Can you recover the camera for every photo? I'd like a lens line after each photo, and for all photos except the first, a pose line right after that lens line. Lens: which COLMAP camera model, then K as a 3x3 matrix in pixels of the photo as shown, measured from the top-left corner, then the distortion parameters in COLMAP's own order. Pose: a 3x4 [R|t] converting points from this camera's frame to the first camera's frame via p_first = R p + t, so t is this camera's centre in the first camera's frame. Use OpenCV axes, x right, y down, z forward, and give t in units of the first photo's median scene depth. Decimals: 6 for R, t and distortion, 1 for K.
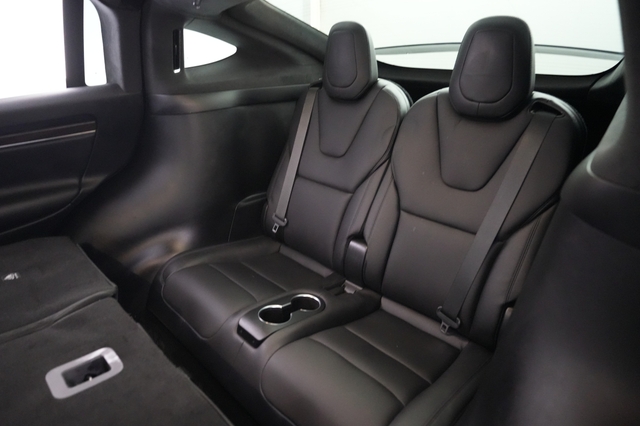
lens RADIAL K [[393.1, 0, 319.8], [0, 393.1, 211.7], [0, 0, 1]] dist [-0.001877, -0.001045]
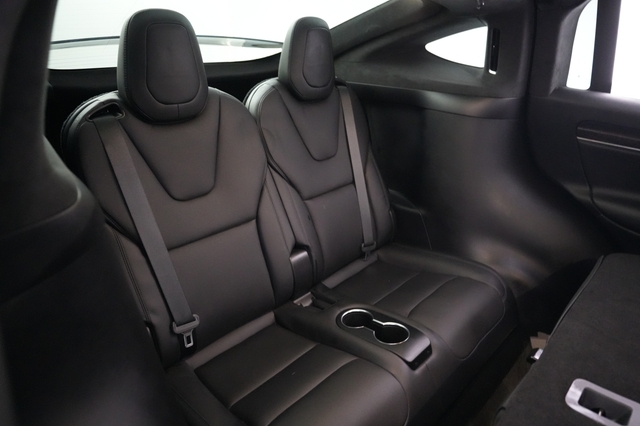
lens RADIAL K [[401.4, 0, 321.0], [0, 401.4, 212.3], [0, 0, 1]] dist [-0.007426, -0.001242]
pose [[-0.006856, -0.414819, 0.909878, -0.774890], [0.384990, 0.838667, 0.385254, -0.371250], [-0.922895, 0.352935, 0.153952, 0.807833]]
